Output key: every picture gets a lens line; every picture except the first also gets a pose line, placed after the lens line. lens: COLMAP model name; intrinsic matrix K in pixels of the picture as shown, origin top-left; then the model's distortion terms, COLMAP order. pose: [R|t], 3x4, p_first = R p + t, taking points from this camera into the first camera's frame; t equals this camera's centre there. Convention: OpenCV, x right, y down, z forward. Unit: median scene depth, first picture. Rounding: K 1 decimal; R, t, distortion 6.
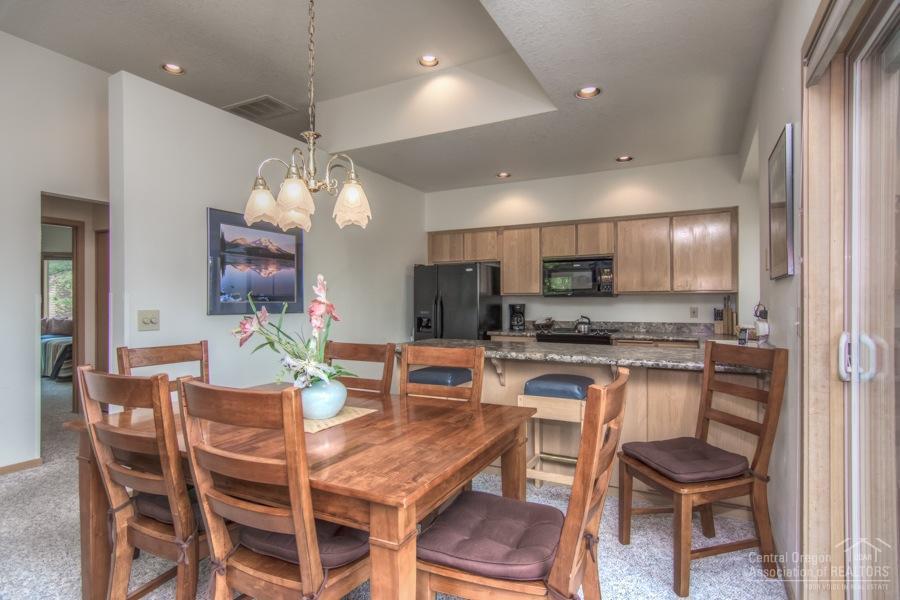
lens RADIAL K [[478.2, 0, 448.2], [0, 478.2, 302.9], [0, 0, 1]] dist [0.001516, 0.000494]
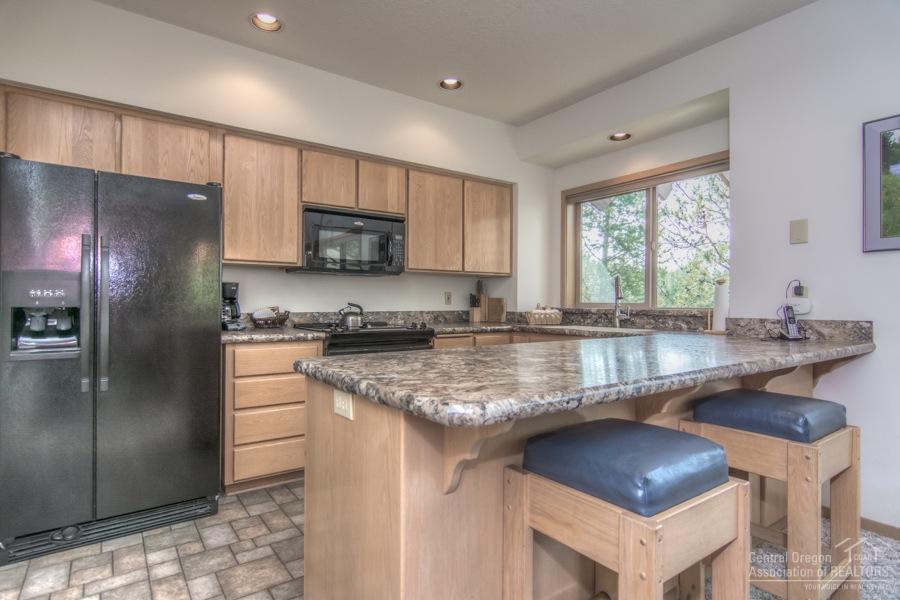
lens RADIAL K [[478.2, 0, 447.7], [0, 478.2, 300.5], [0, 0, 1]] dist [0.001516, 0.000494]
pose [[0.447754, 0.001409, 0.894156, -0.246420], [-0.007314, 0.999971, 0.002087, 0.021999], [-0.894127, -0.007474, 0.447752, 0.605747]]
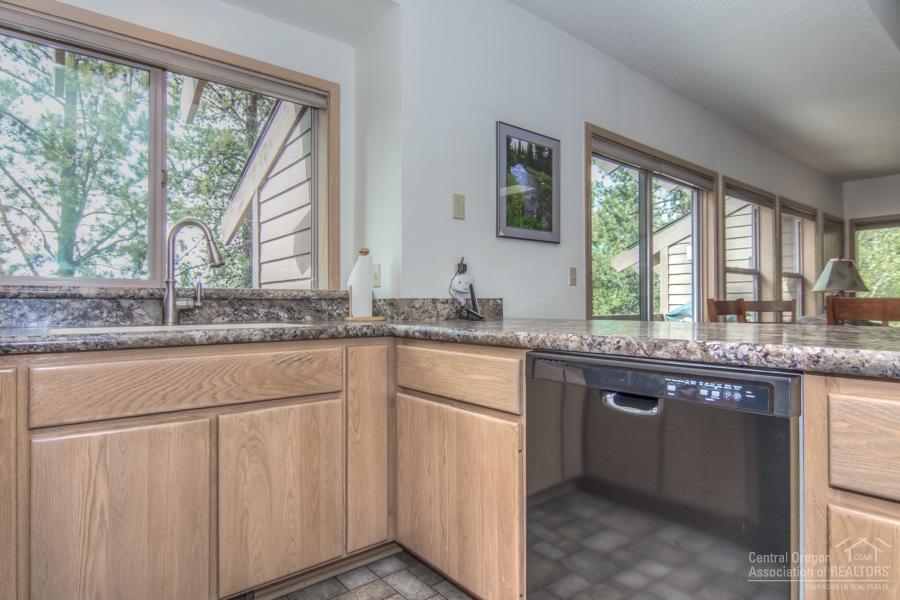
lens RADIAL K [[499.0, 0, 451.2], [0, 499.0, 298.2], [0, 0, 1]] dist [0.000743, 0.000152]
pose [[-0.914284, 0.000441, 0.405073, 0.147940], [-0.004917, 0.999914, -0.012186, 0.044859], [-0.405044, -0.013133, -0.914203, 0.944155]]
